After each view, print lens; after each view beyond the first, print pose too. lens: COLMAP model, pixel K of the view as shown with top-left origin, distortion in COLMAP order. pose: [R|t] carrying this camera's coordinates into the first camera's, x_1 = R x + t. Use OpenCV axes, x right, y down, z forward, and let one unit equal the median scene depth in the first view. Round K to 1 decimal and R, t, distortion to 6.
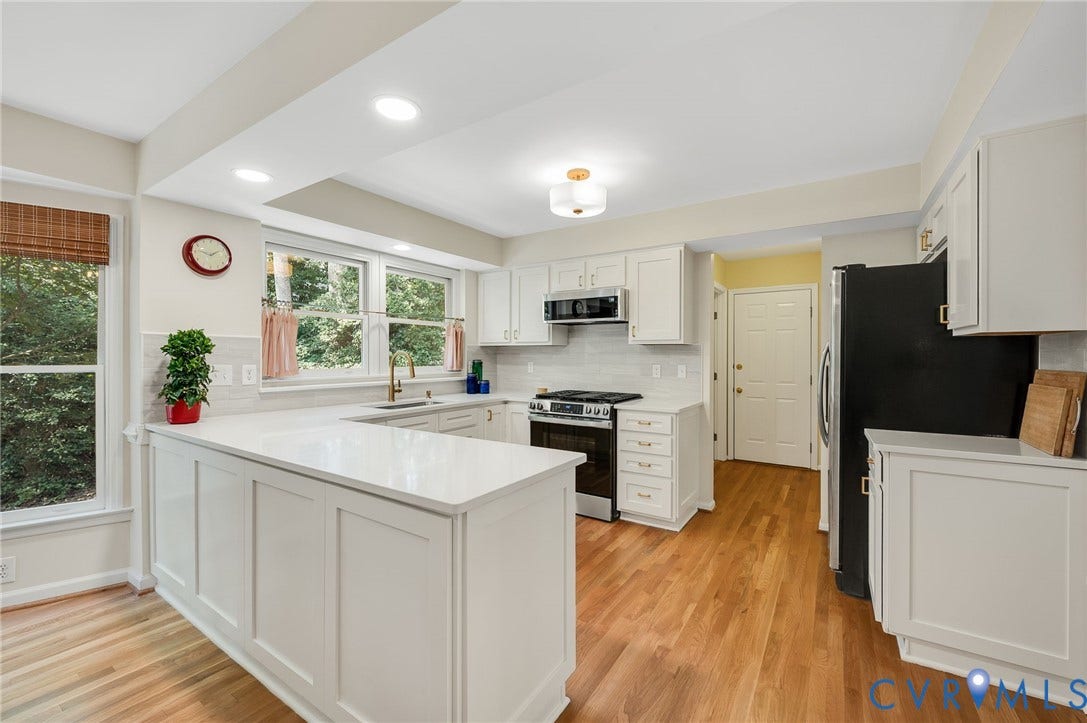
lens RADIAL K [[451.3, 0, 547.9], [0, 451.3, 358.6], [0, 0, 1]] dist [-0.000713, -0.000894]
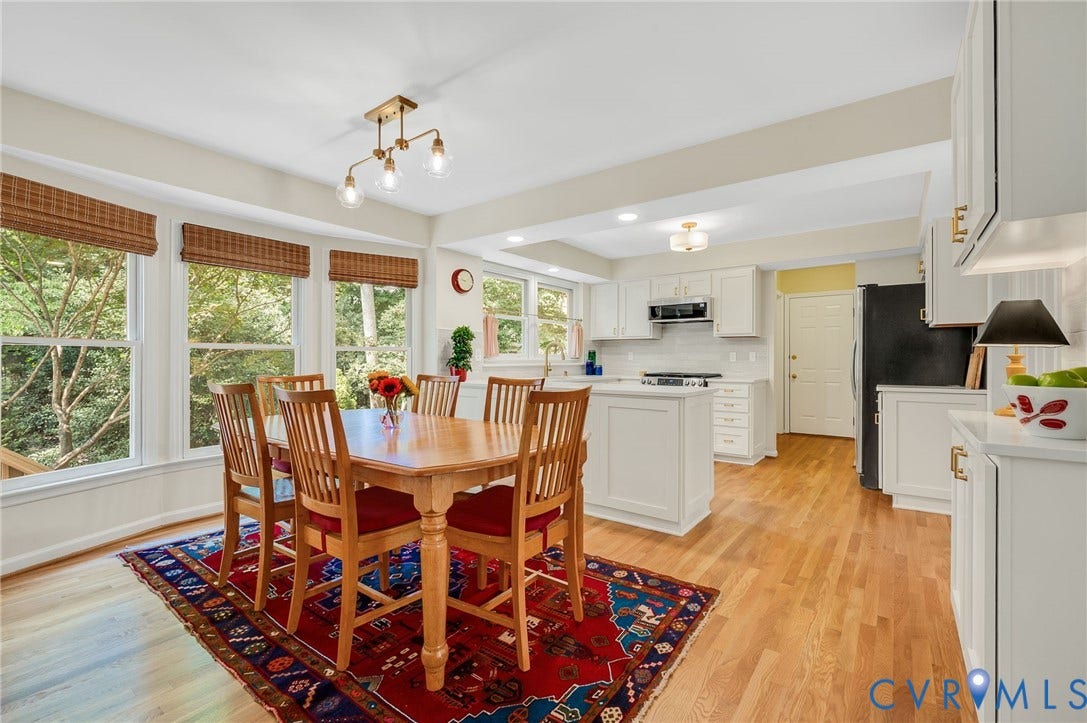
lens RADIAL K [[480.2, 0, 547.5], [0, 480.2, 359.9], [0, 0, 1]] dist [-0.003574, -0.000344]
pose [[0.997861, -0.000297, -0.065371, -0.239161], [-0.000111, 0.999980, -0.006247, 0.049388], [0.065372, 0.006241, 0.997841, -0.516636]]
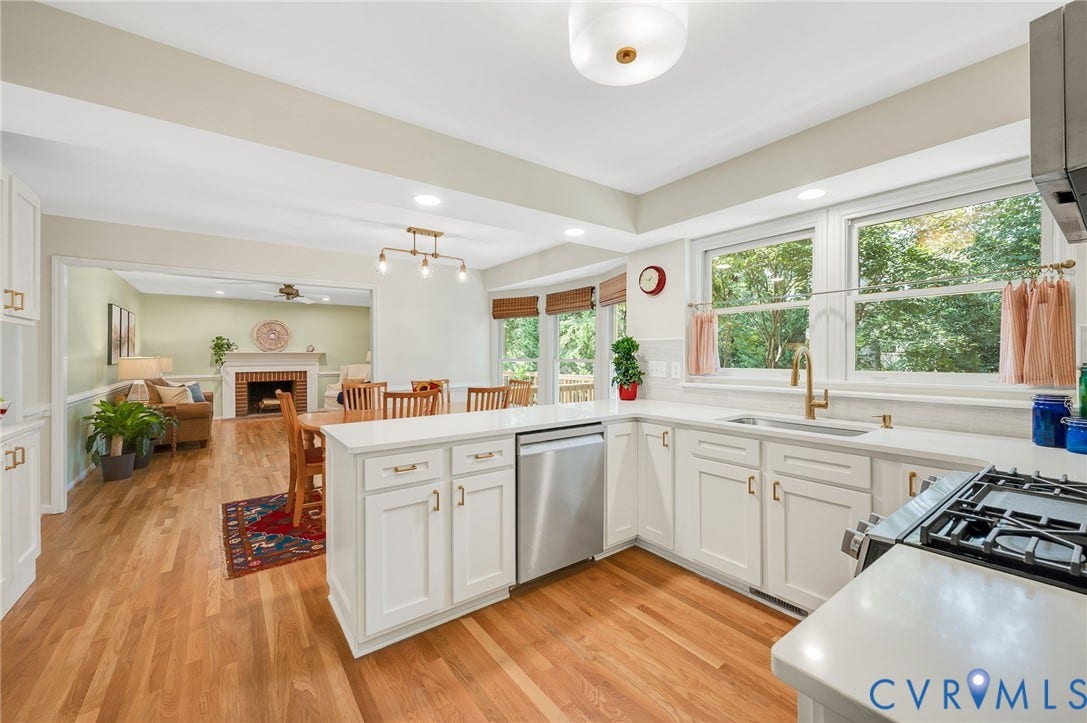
lens RADIAL K [[426.9, 0, 553.2], [0, 426.9, 356.6], [0, 0, 1]] dist [-0.001735, 0.000345]
pose [[-0.336011, 0.006624, -0.941835, 0.408222], [0.001760, 0.999978, 0.006405, -0.006538], [0.941856, 0.000494, -0.336015, 0.838483]]
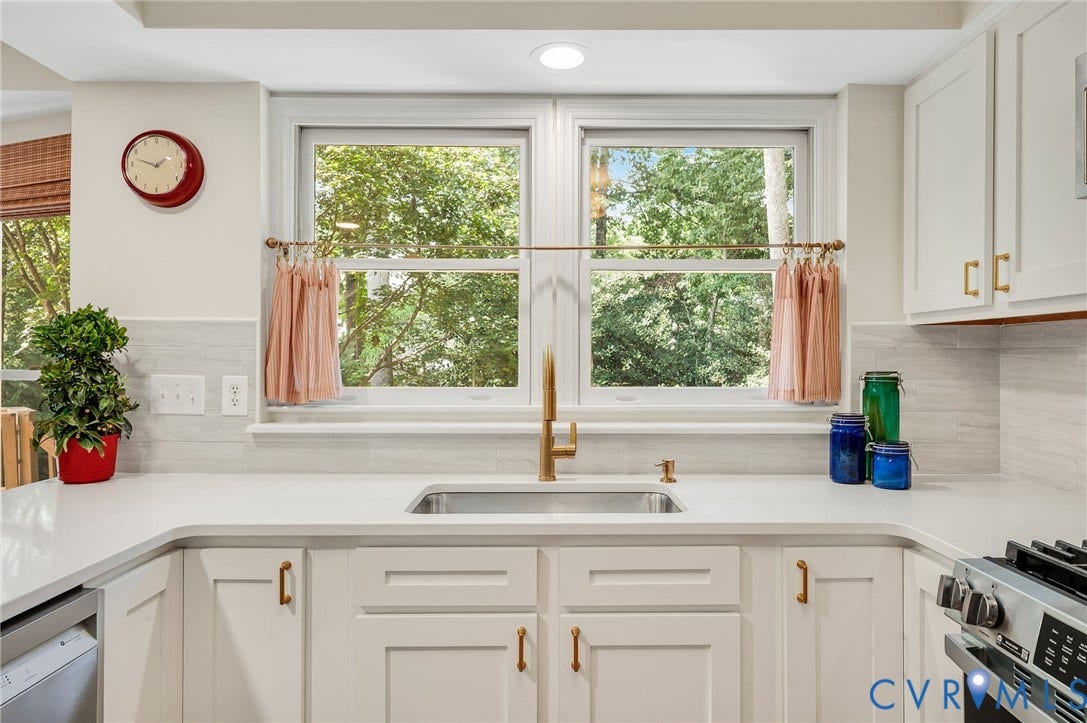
lens RADIAL K [[677.5, 0, 552.3], [0, 677.5, 363.2], [0, 0, 1]] dist [-0.001408, 0.000986]
pose [[0.551182, 0.004948, -0.834370, 0.124066], [-0.005185, 0.999983, 0.002506, -0.002820], [0.834369, 0.002945, 0.551199, 0.686980]]
